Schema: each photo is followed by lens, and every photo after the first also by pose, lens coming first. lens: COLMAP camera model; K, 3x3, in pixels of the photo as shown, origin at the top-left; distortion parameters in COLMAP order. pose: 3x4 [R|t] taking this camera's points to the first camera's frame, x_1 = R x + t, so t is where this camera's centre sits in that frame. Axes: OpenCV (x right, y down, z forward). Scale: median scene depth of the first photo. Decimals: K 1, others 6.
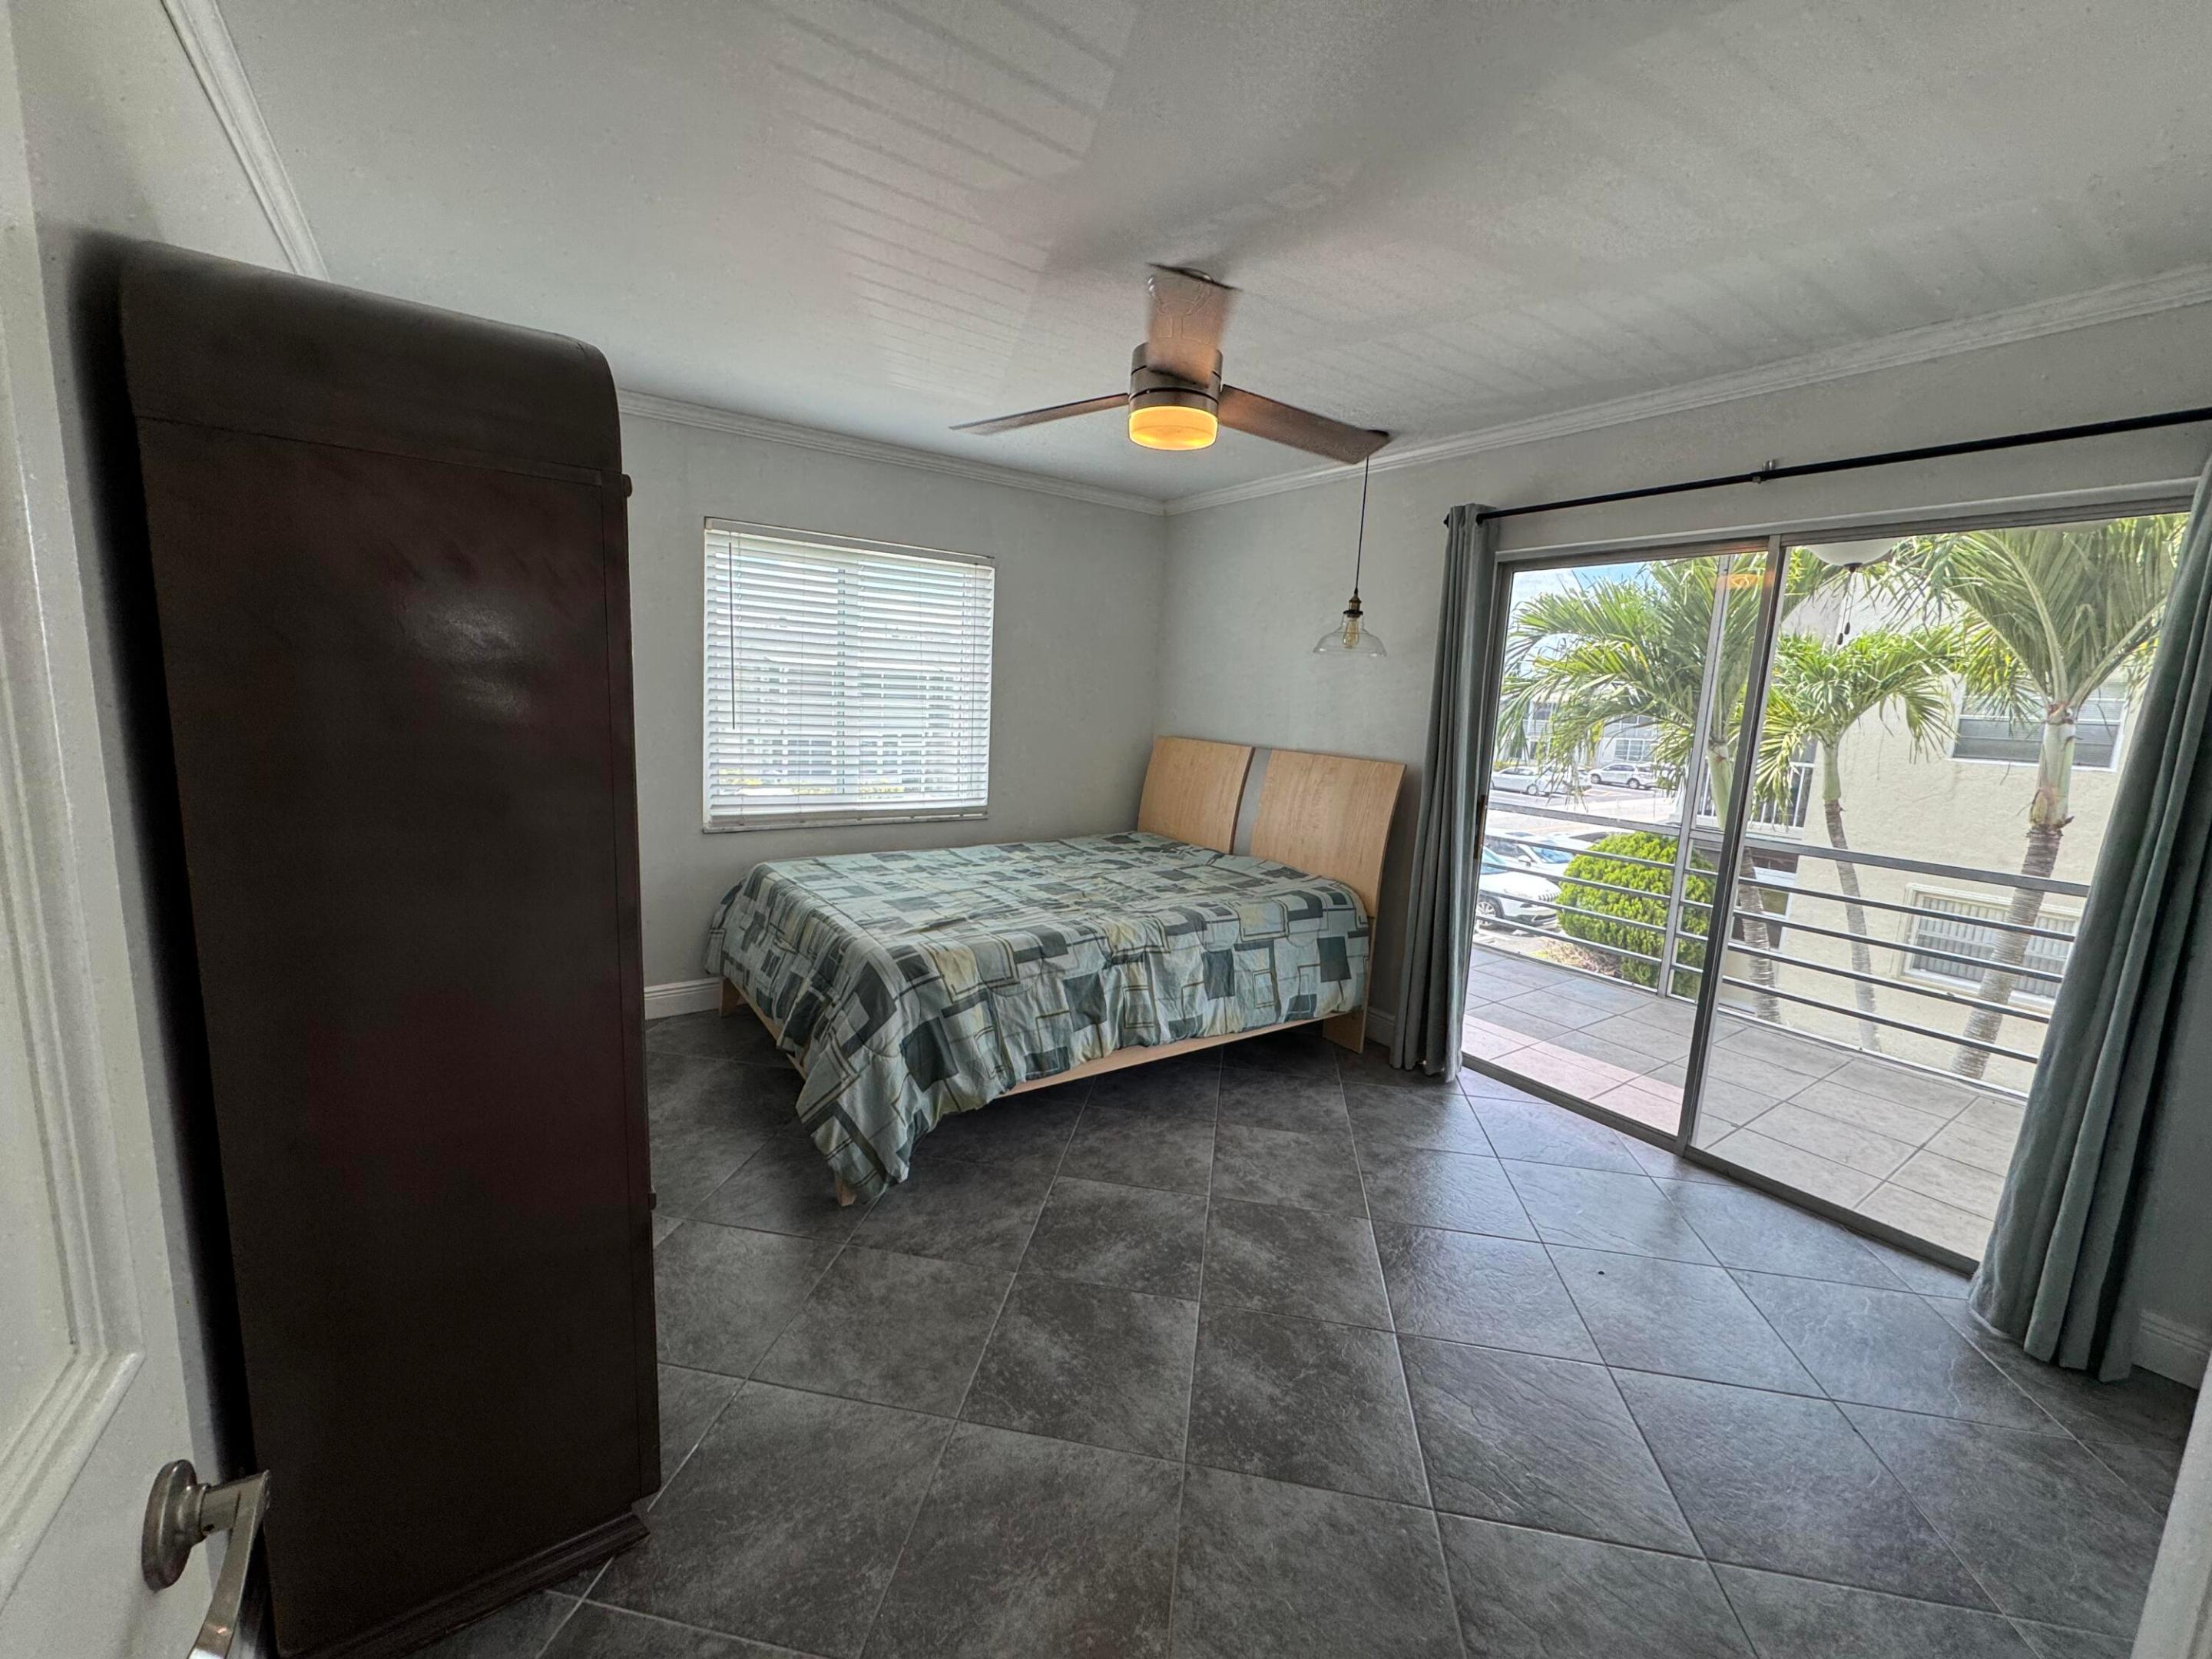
lens RADIAL K [[883.7, 0, 1111.1], [0, 883.7, 830.0], [0, 0, 1]] dist [-0.001291, -0.000086]
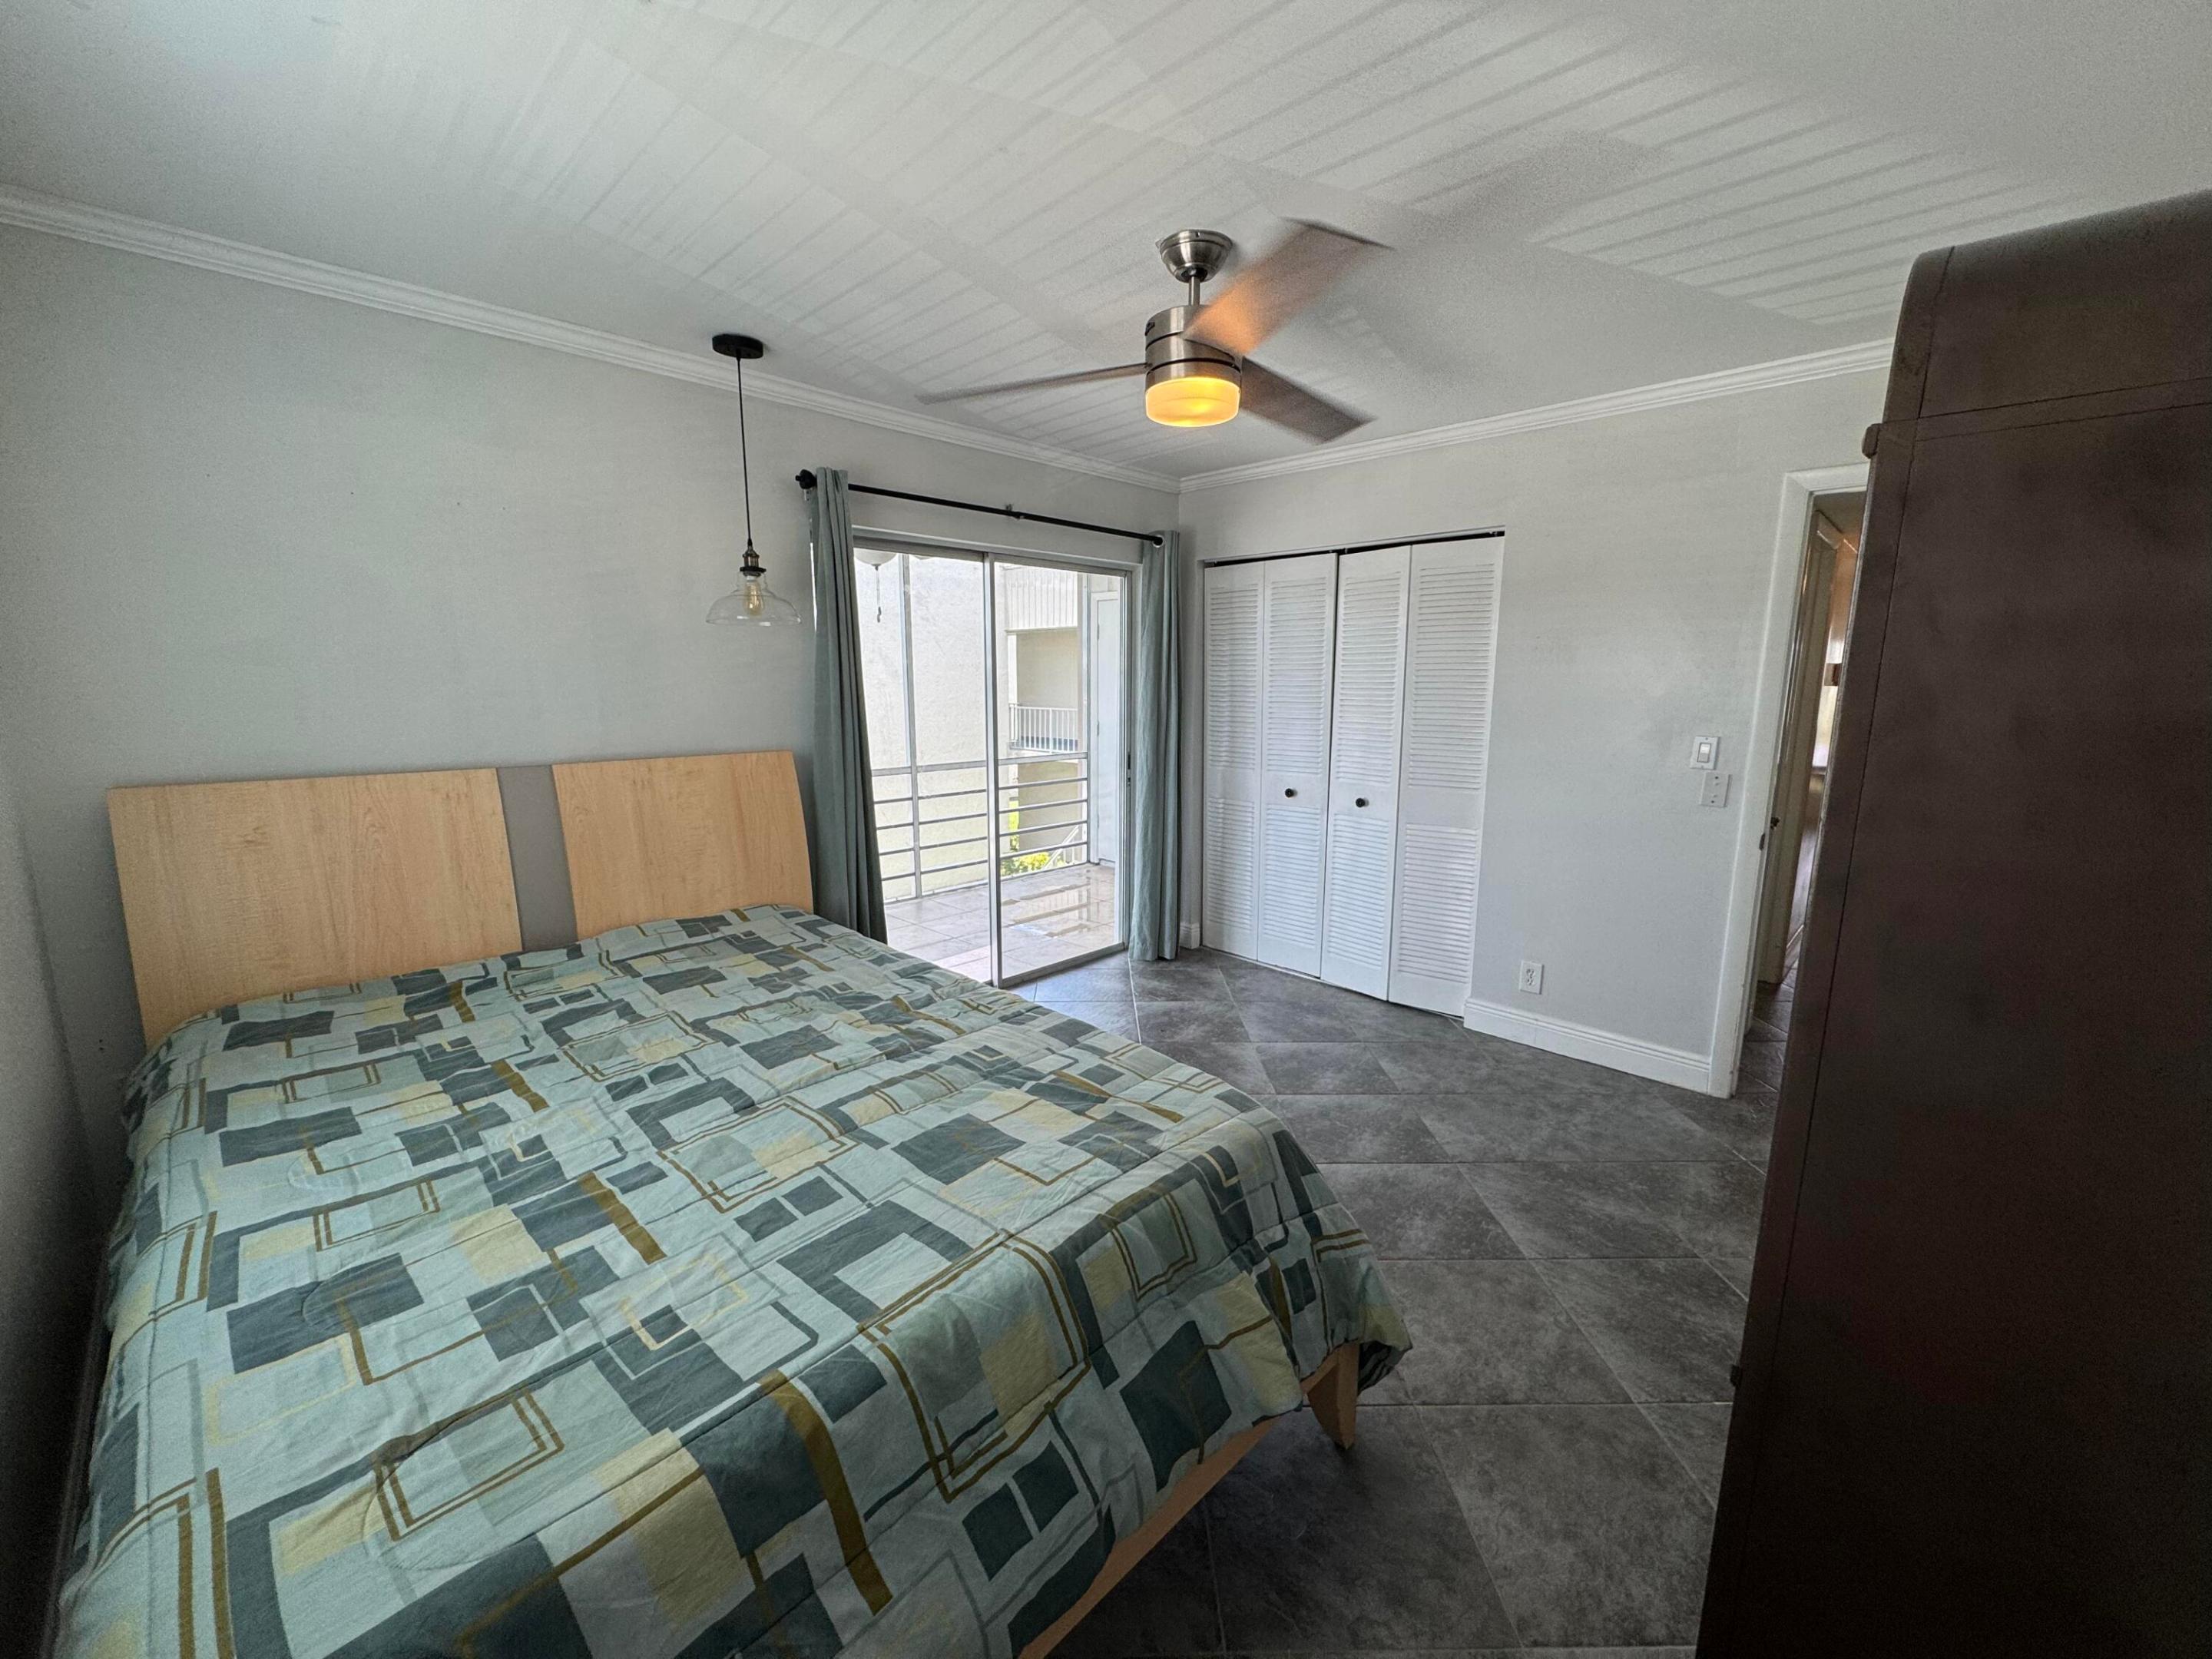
lens RADIAL K [[883.7, 0, 1102.7], [0, 883.7, 832.8], [0, 0, 1]] dist [-0.001291, -0.000086]
pose [[-0.178423, -0.215815, 0.959994, -0.686677], [0.144237, 0.959373, 0.242484, -0.193126], [-0.973325, 0.181732, -0.140046, 0.981835]]
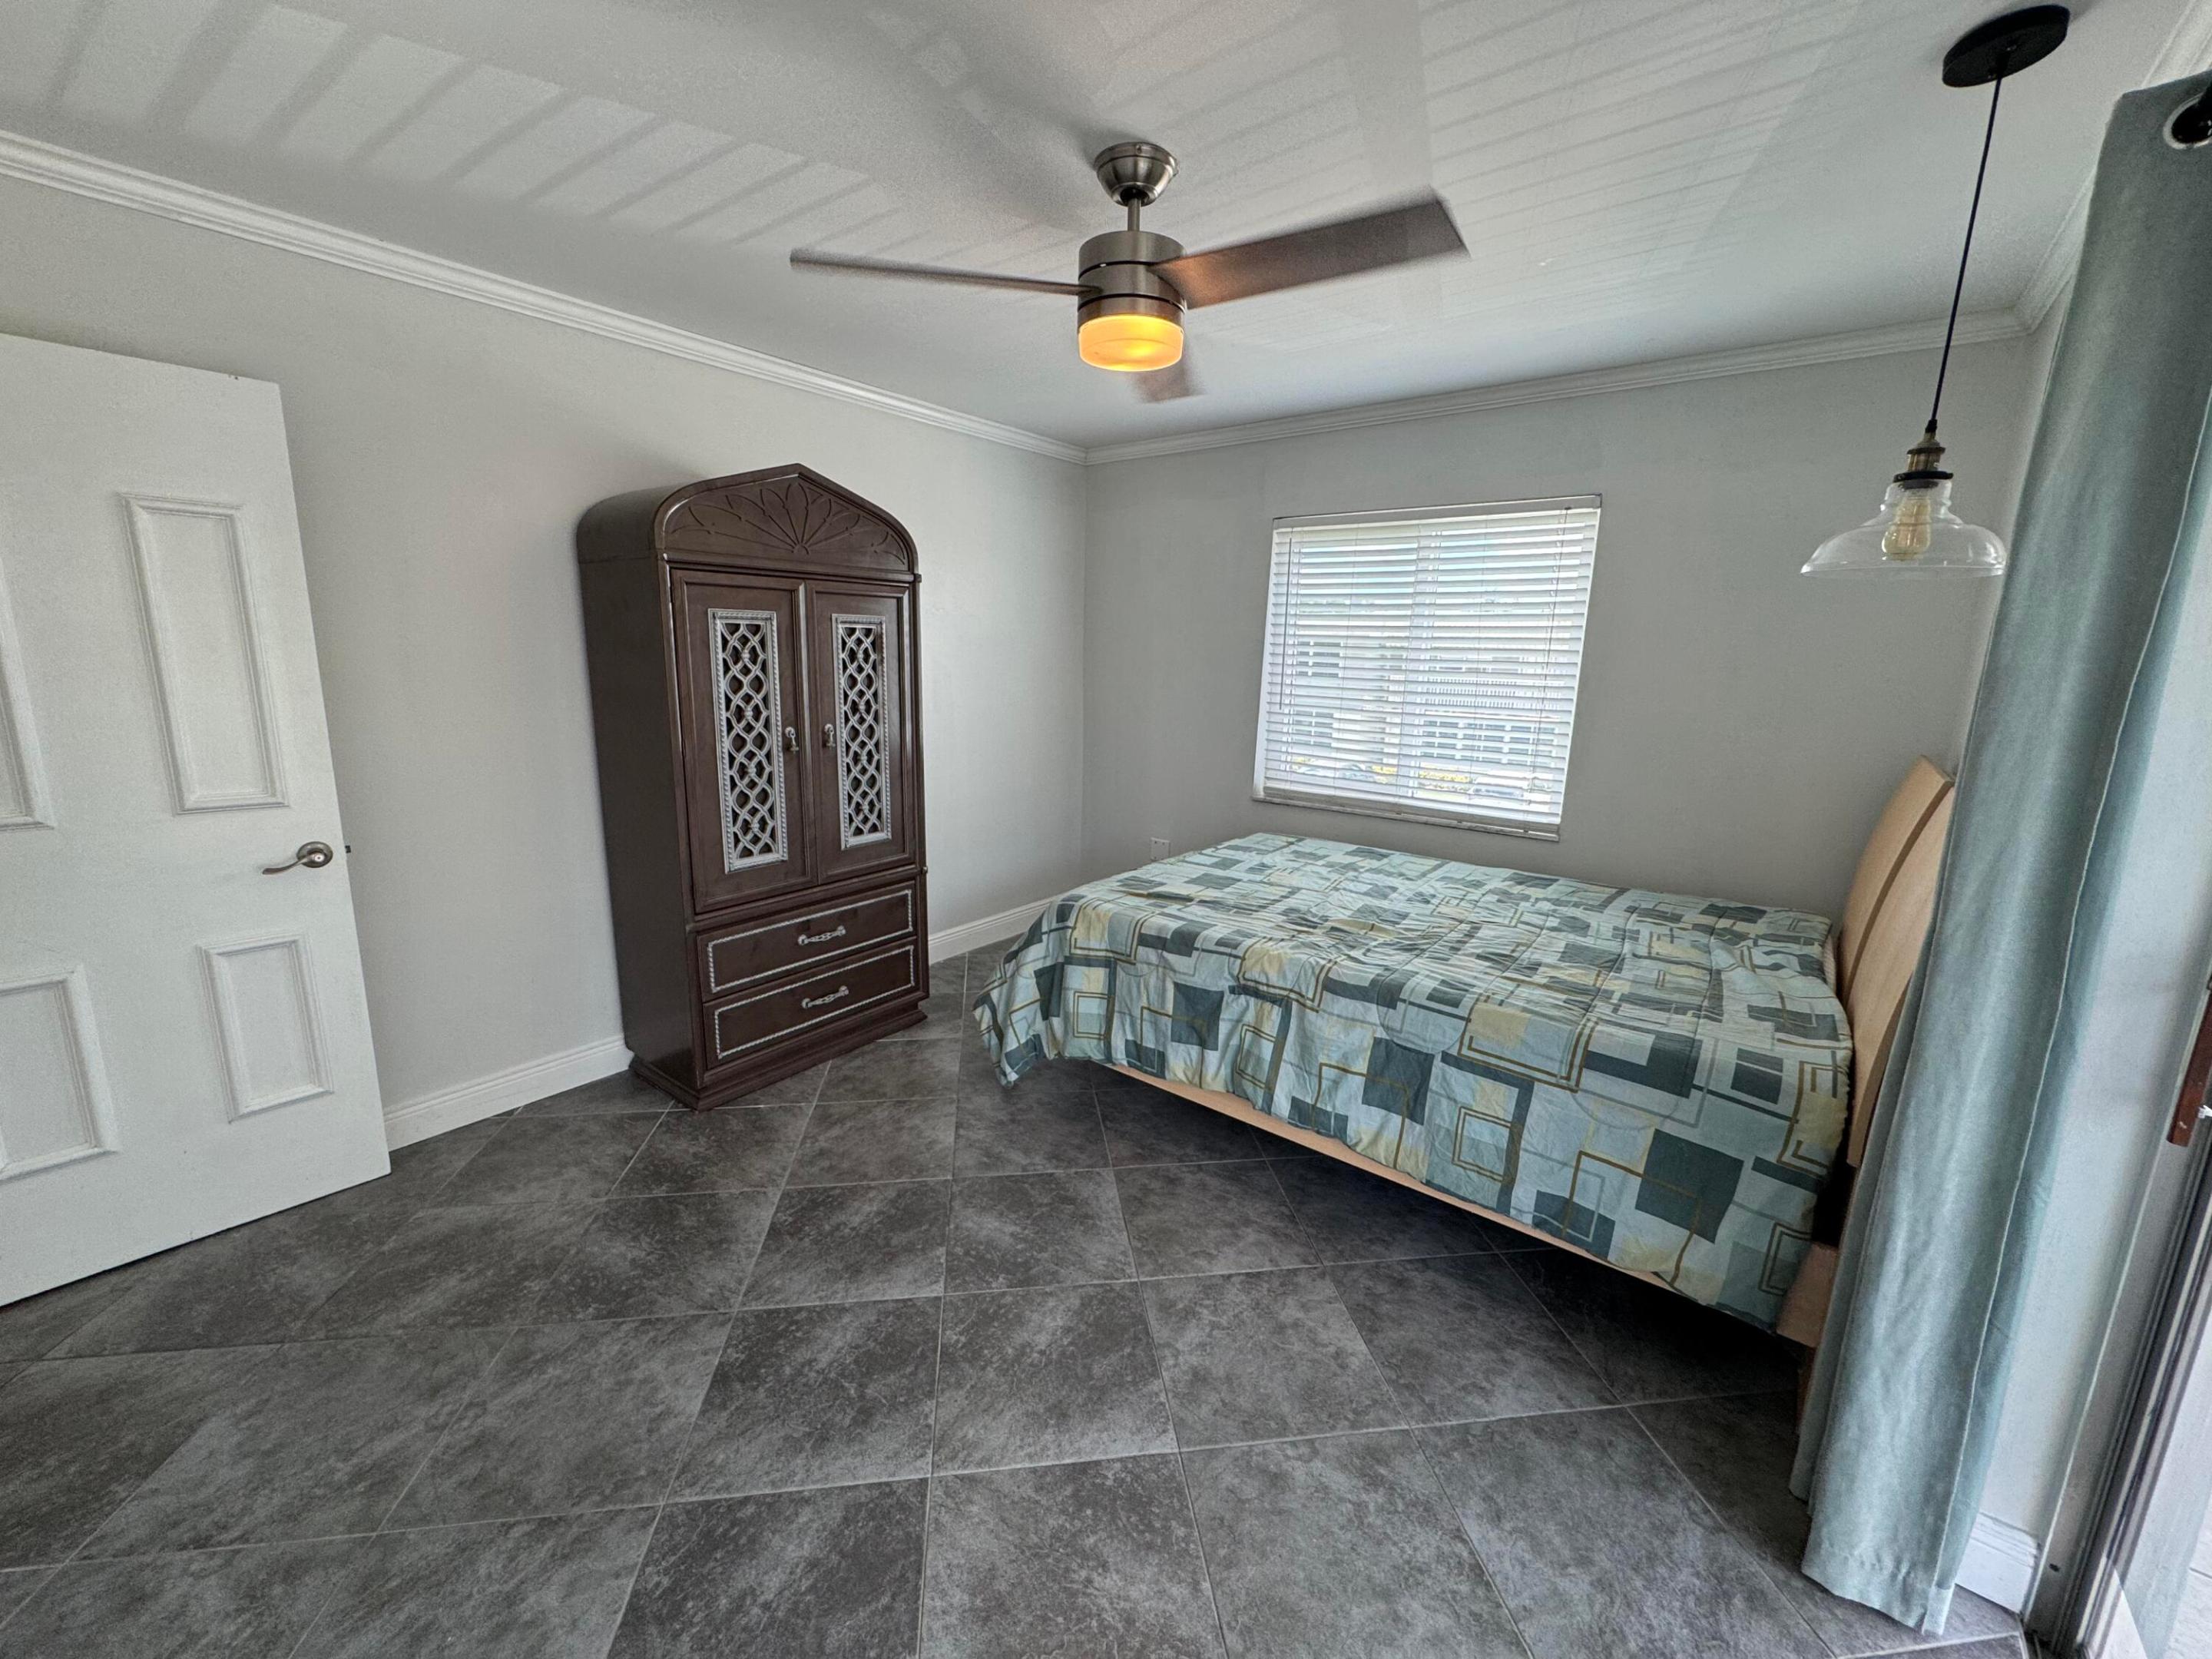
lens RADIAL K [[883.7, 0, 1094.9], [0, 883.7, 827.1], [0, 0, 1]] dist [-0.001291, -0.000086]
pose [[0.282053, 0.149759, -0.947638, 0.698445], [-0.158056, 0.981499, 0.108066, -0.065834], [0.946290, 0.119299, 0.300505, 0.576346]]
